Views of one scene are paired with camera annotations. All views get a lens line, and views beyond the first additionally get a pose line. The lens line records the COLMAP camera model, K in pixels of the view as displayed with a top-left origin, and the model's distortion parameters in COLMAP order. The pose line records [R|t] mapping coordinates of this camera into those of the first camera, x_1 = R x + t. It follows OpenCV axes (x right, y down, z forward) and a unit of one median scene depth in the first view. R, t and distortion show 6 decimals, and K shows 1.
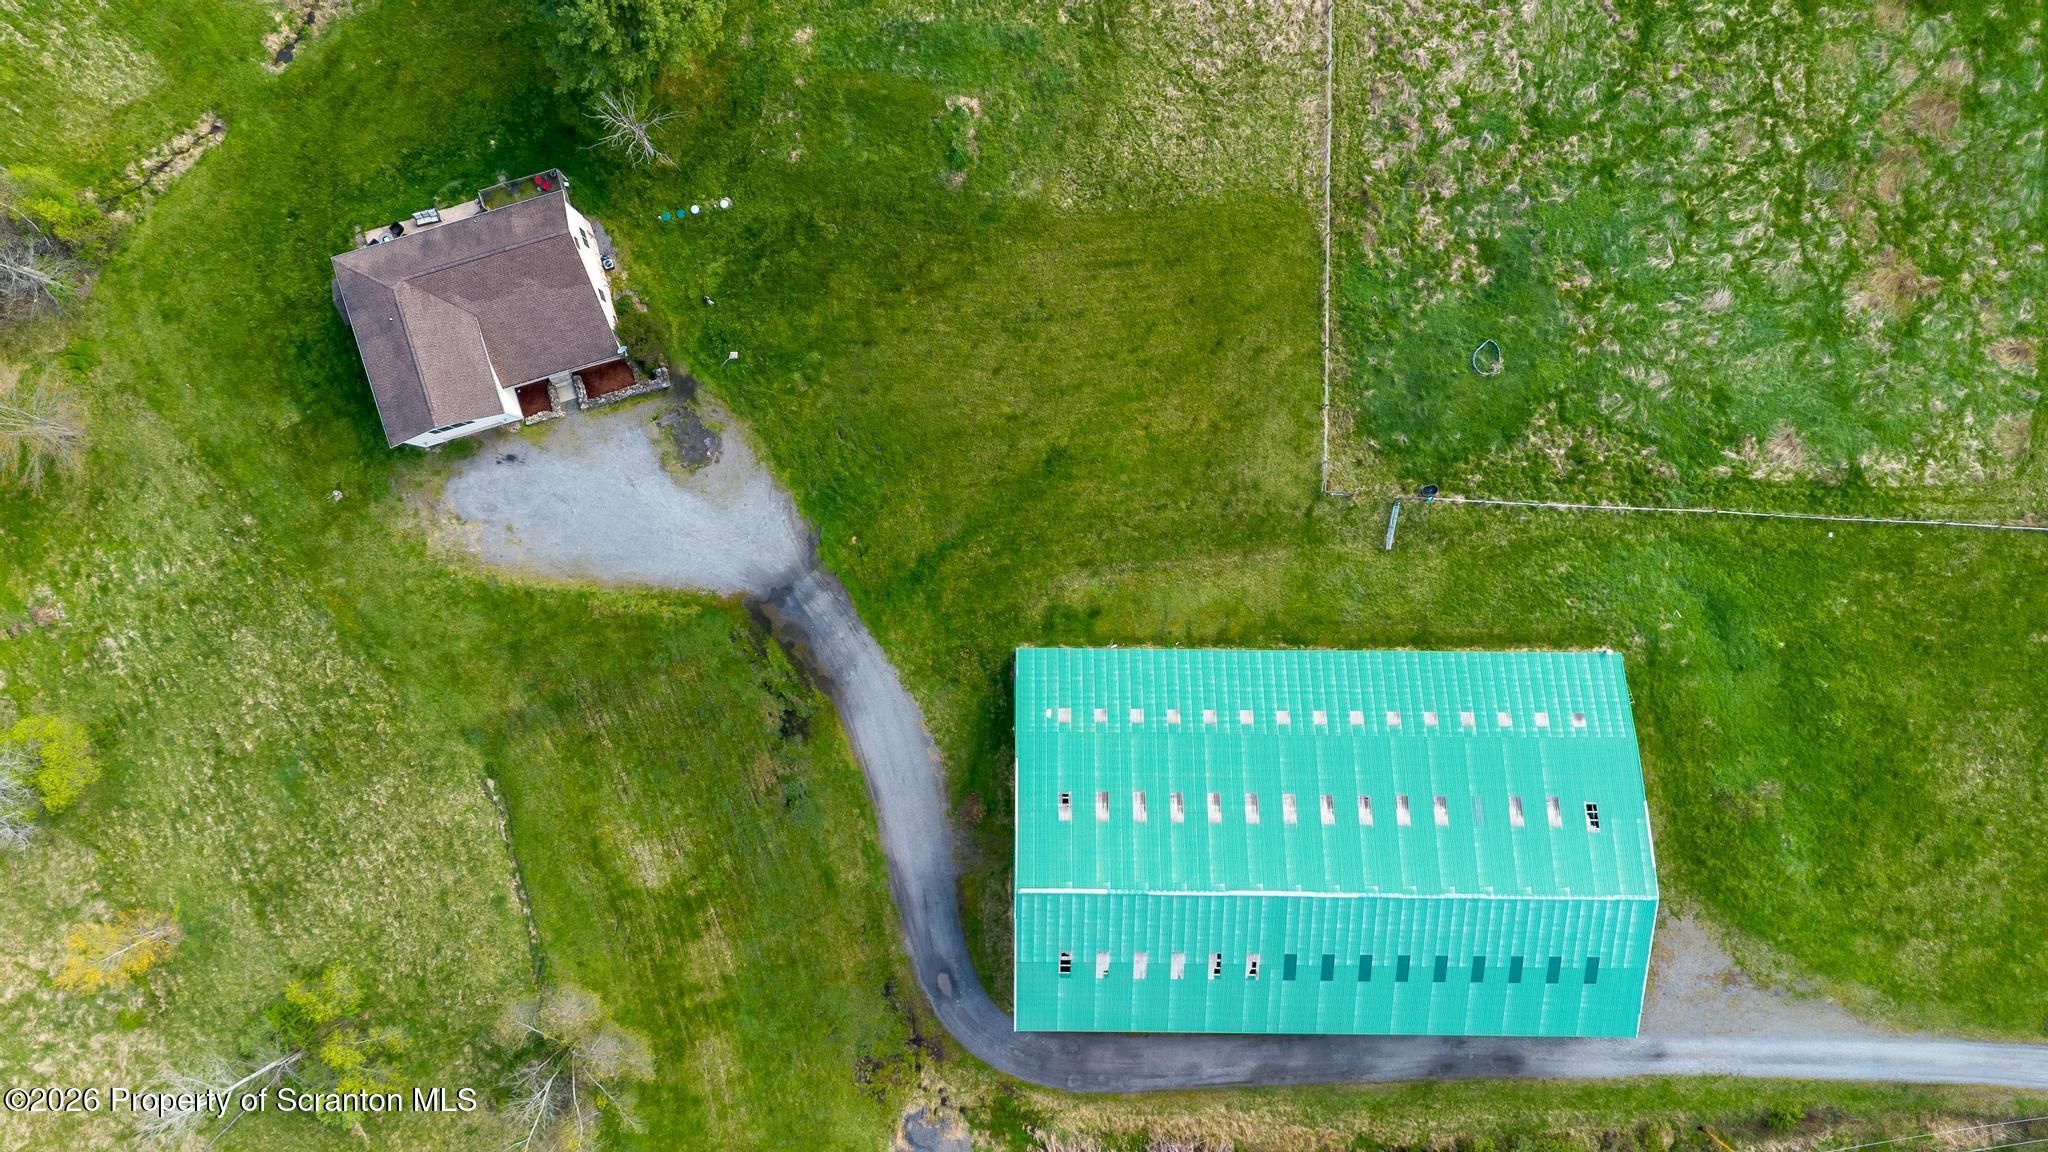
lens RADIAL K [[1427.1, 0, 1024.0], [0, 1427.1, 576.0], [0, 0, 1]] dist [0.075408, -0.071815]
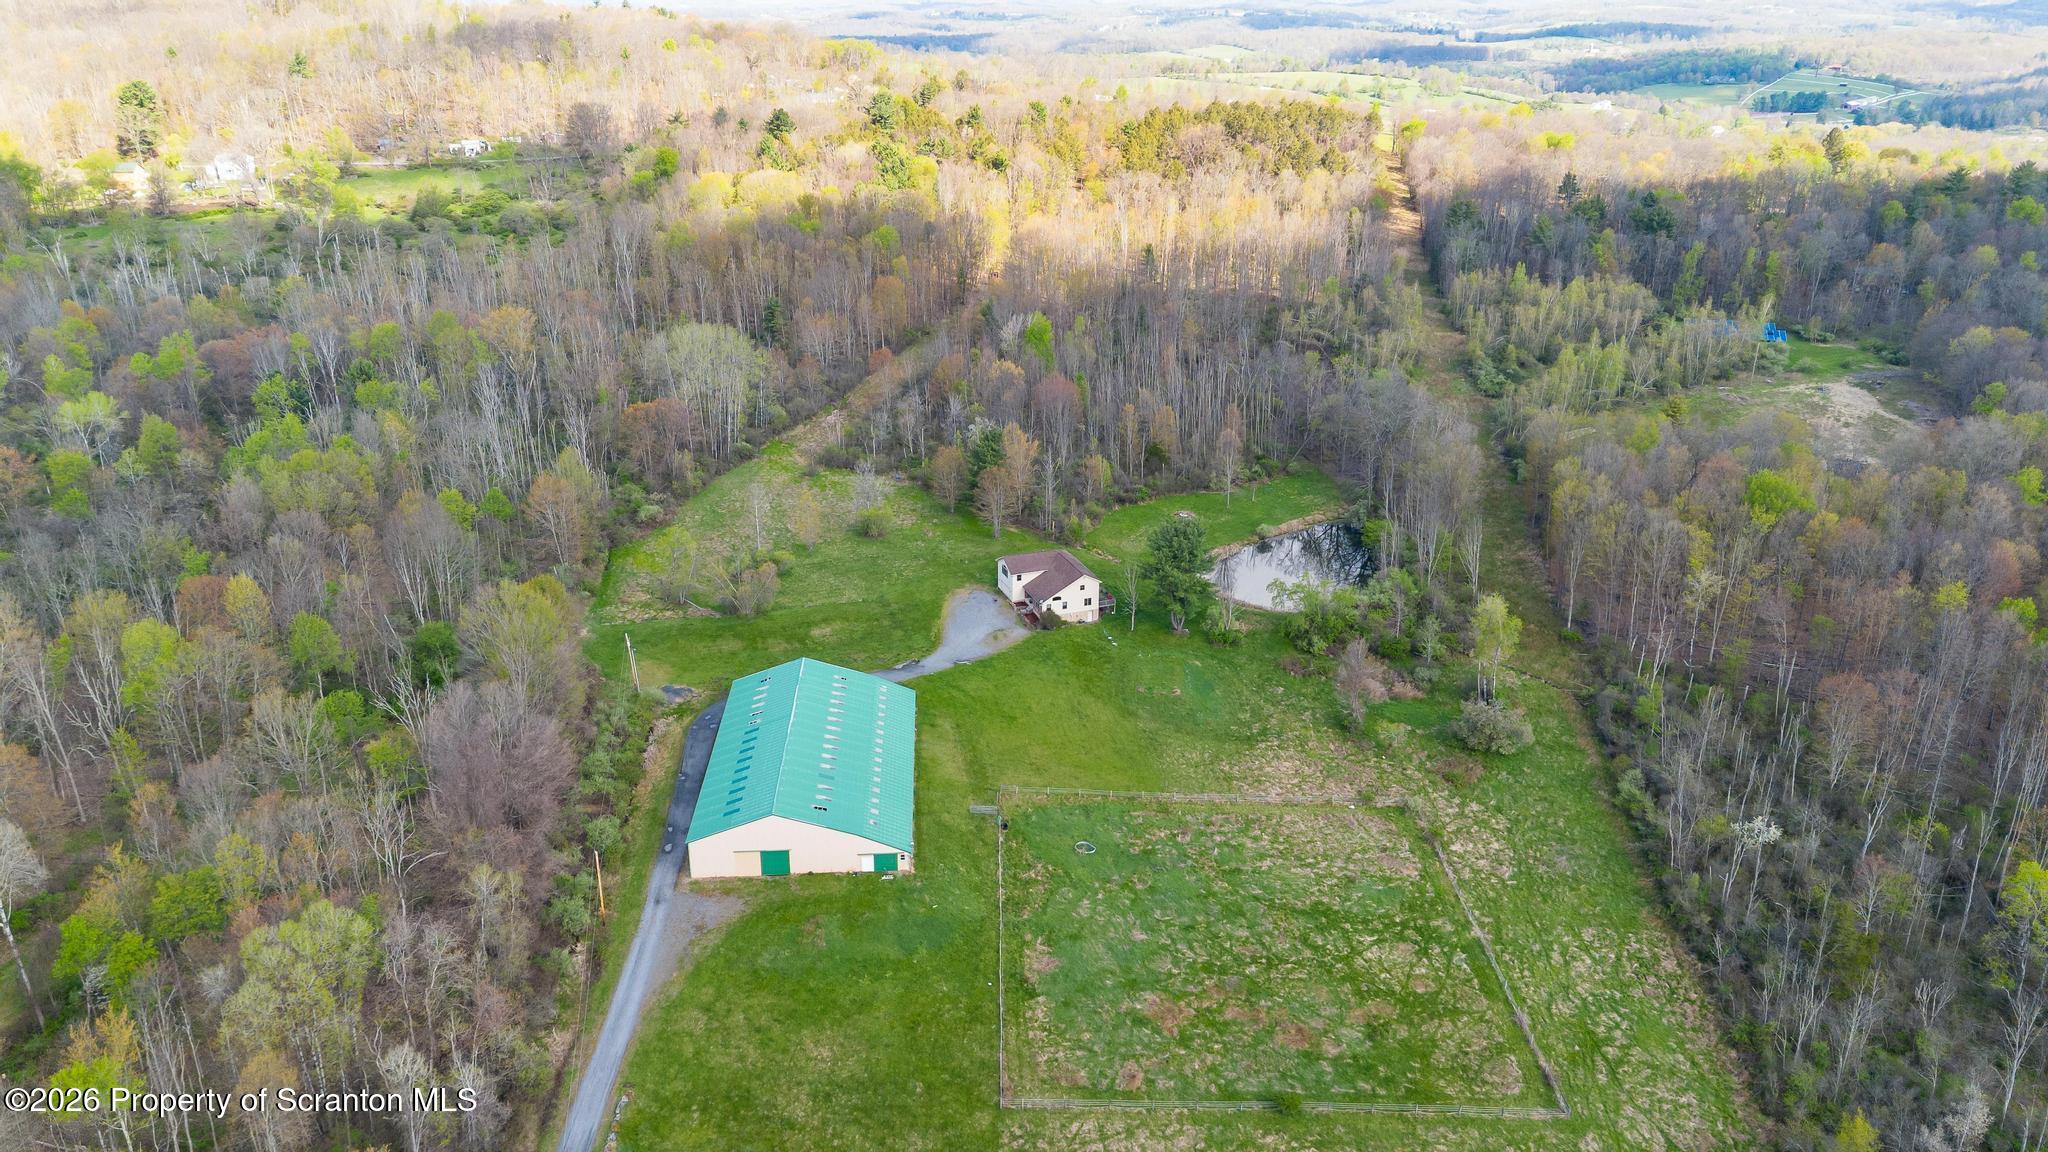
lens RADIAL K [[1427.1, 0, 1024.0], [0, 1427.1, 576.0], [0, 0, 1]] dist [0.075408, -0.071815]
pose [[0.067211, 0.365409, -0.928418, 1.824987], [-0.997735, 0.027096, -0.061564, 0.015819], [0.002661, 0.930453, 0.366402, 0.087384]]
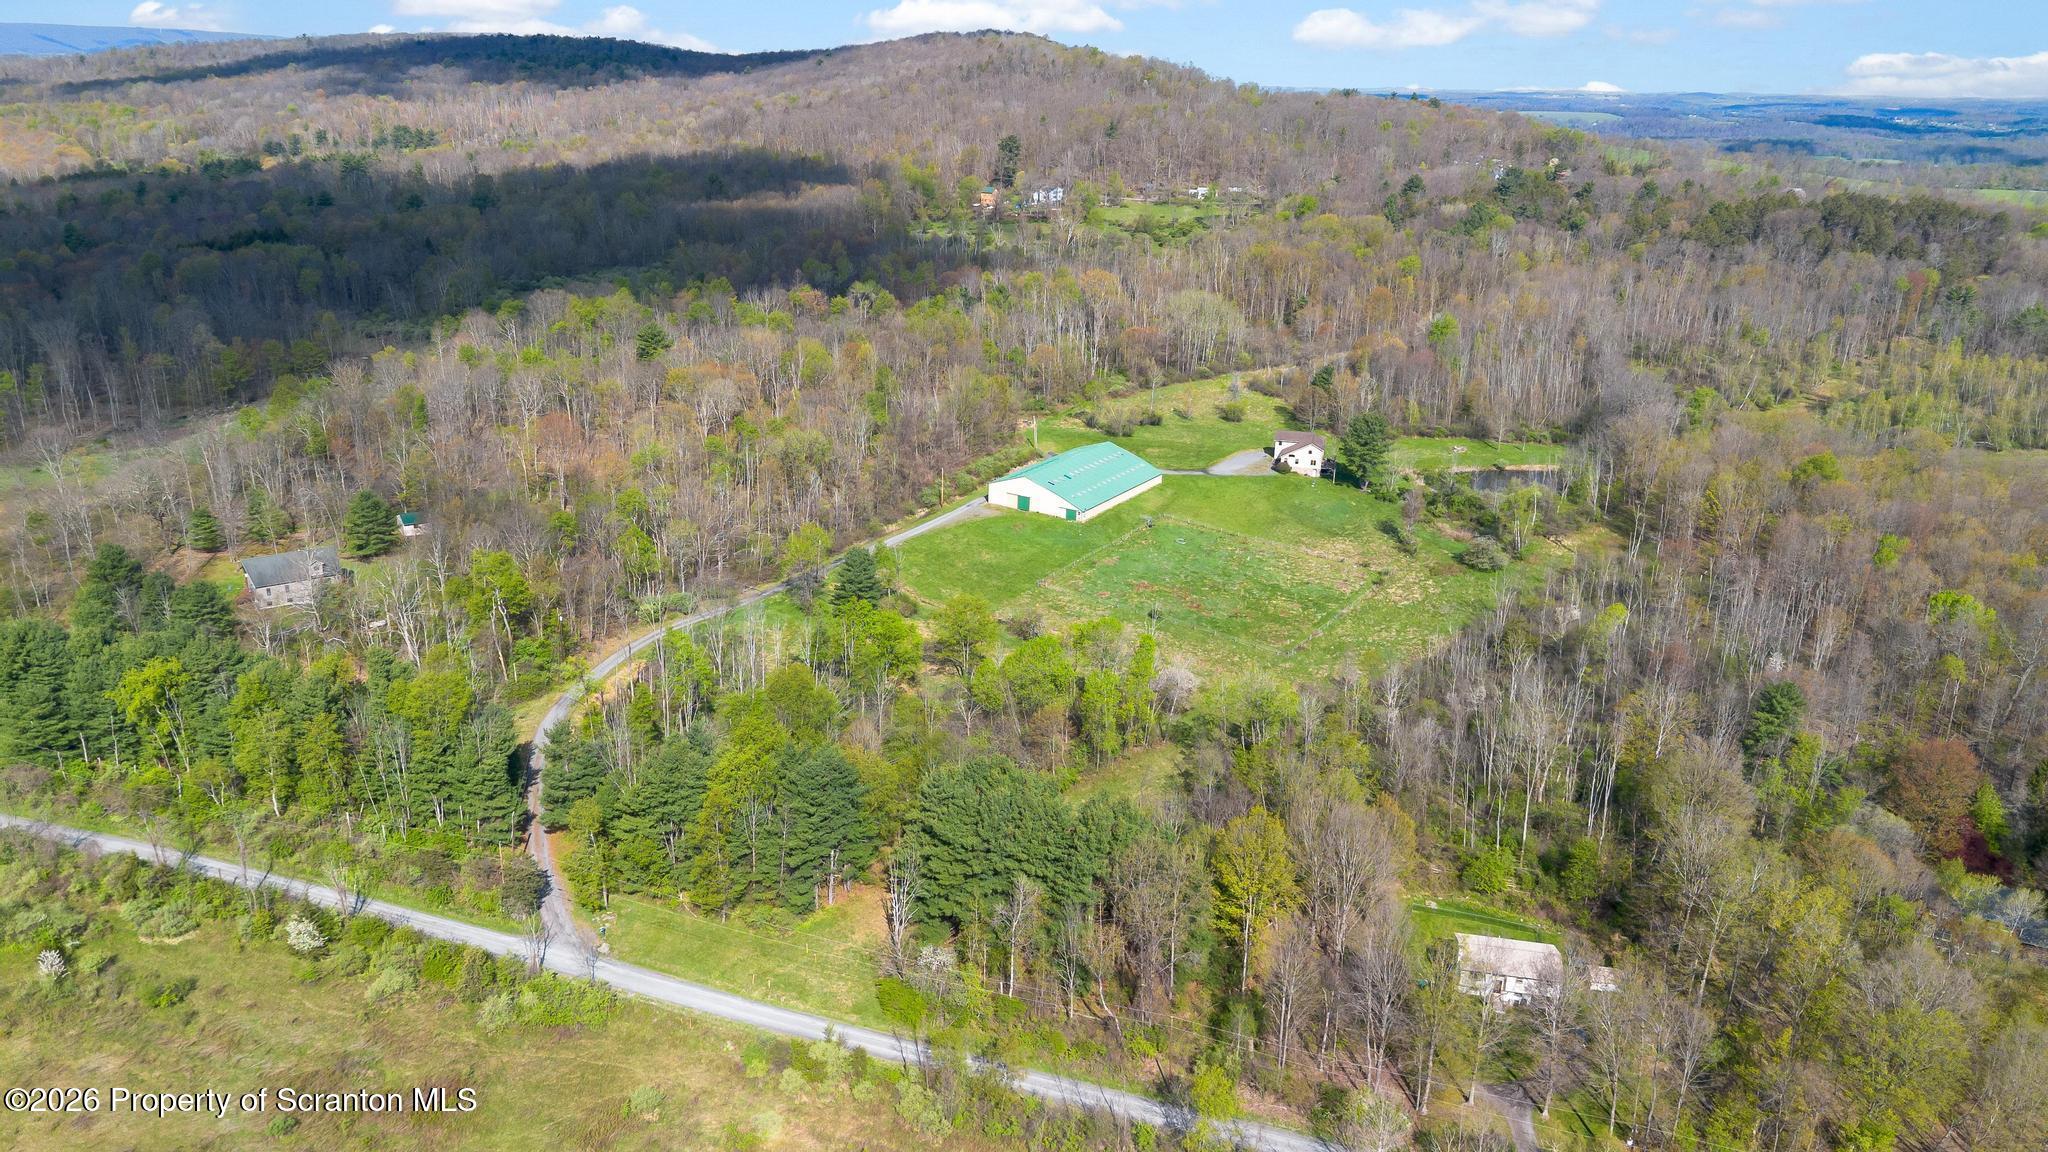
lens RADIAL K [[1437.1, 0, 1024.0], [0, 1437.1, 576.0], [0, 0, 1]] dist [0.058856, -0.055590]
pose [[-0.506866, 0.259949, -0.821897, 3.142087], [-0.861497, -0.186115, 0.472423, -1.373340], [-0.030162, 0.947517, 0.318280, 0.106308]]
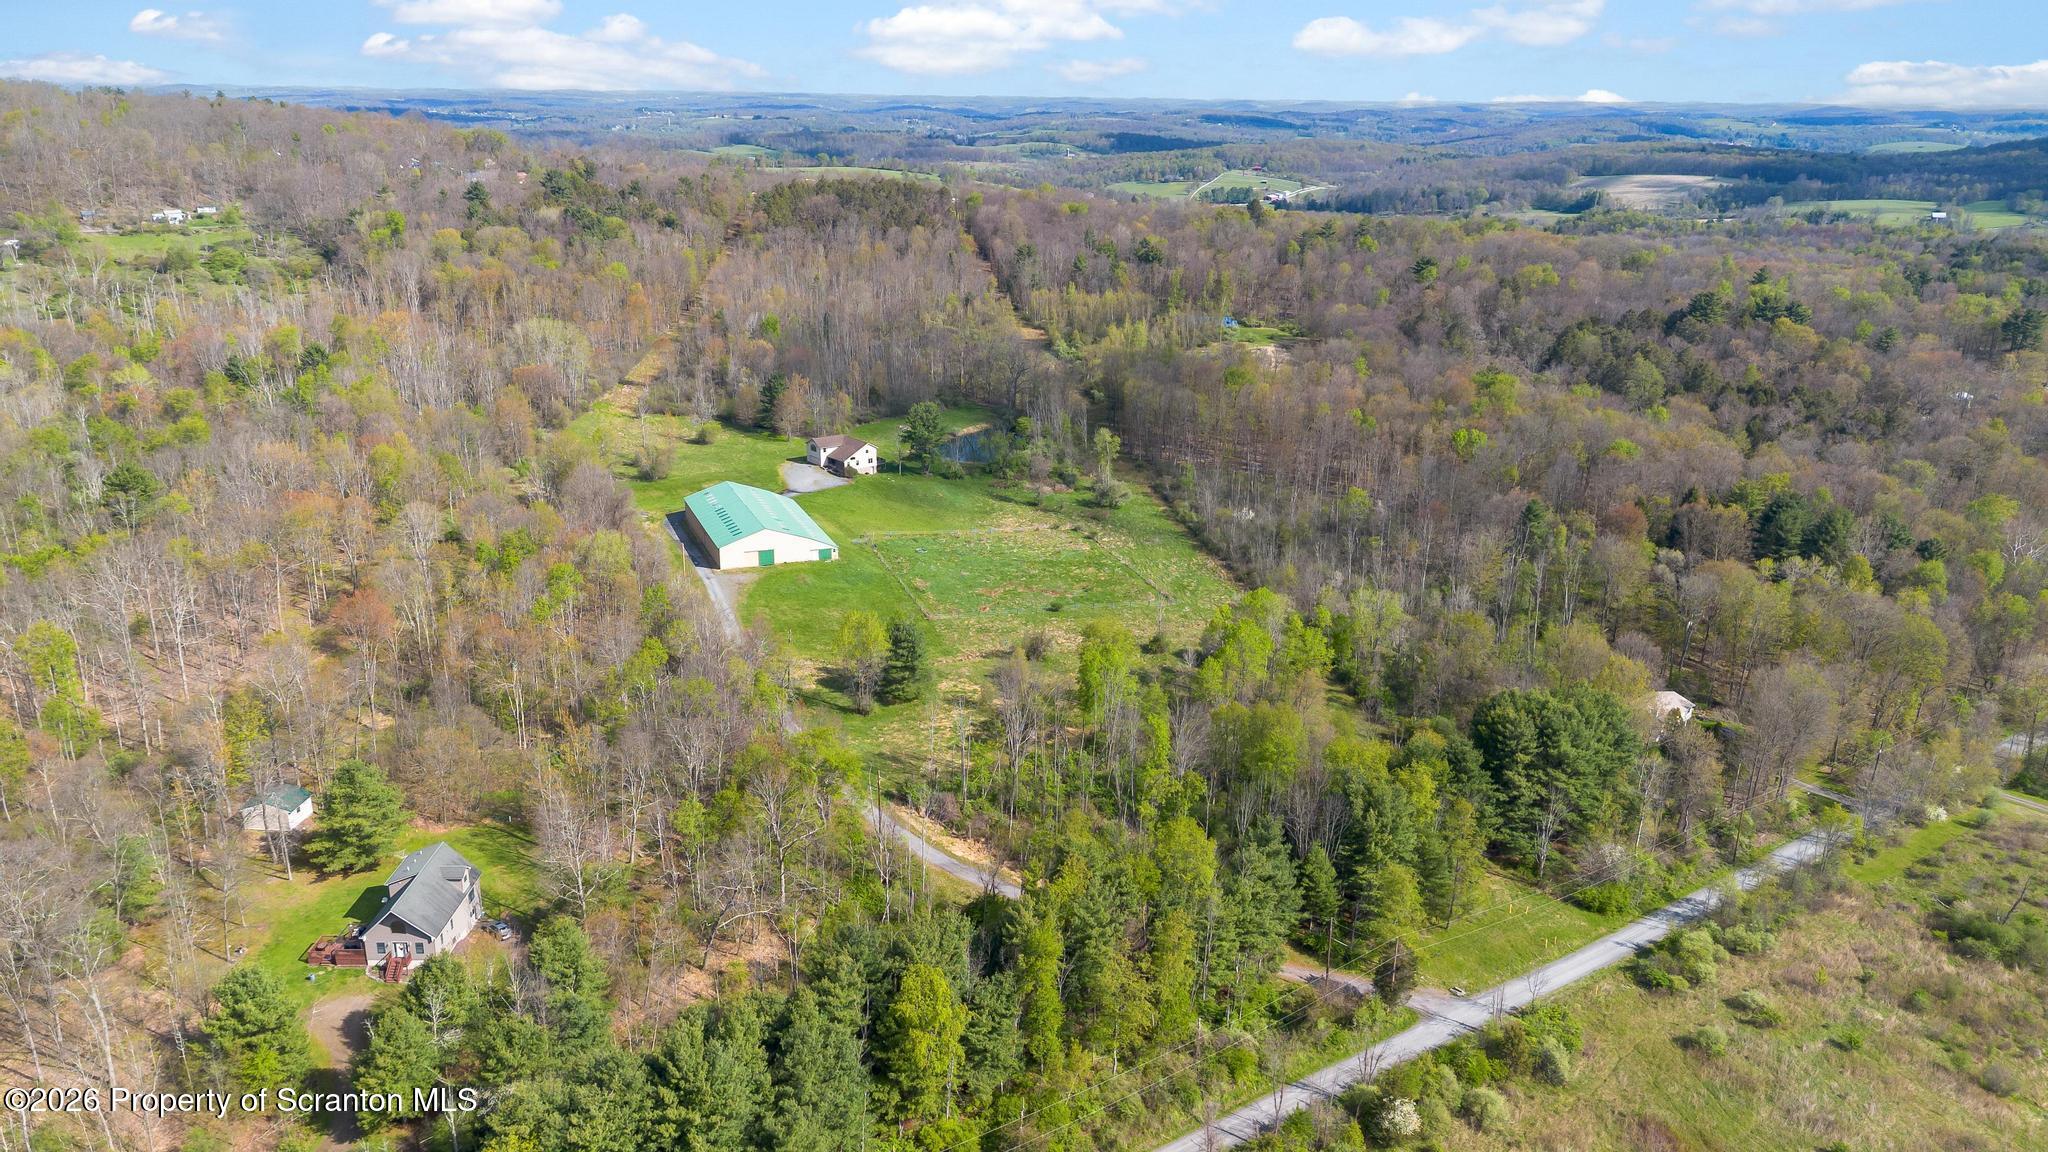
lens RADIAL K [[1410.8, 0, 1024.7], [0, 1410.8, 600.7], [0, 0, 1]] dist [0.106331, -0.136775]
pose [[0.384090, 0.301015, -0.872849, 3.225239], [-0.923252, 0.116055, -0.366247, 0.803982], [-0.008947, 0.946531, 0.322488, 0.116532]]
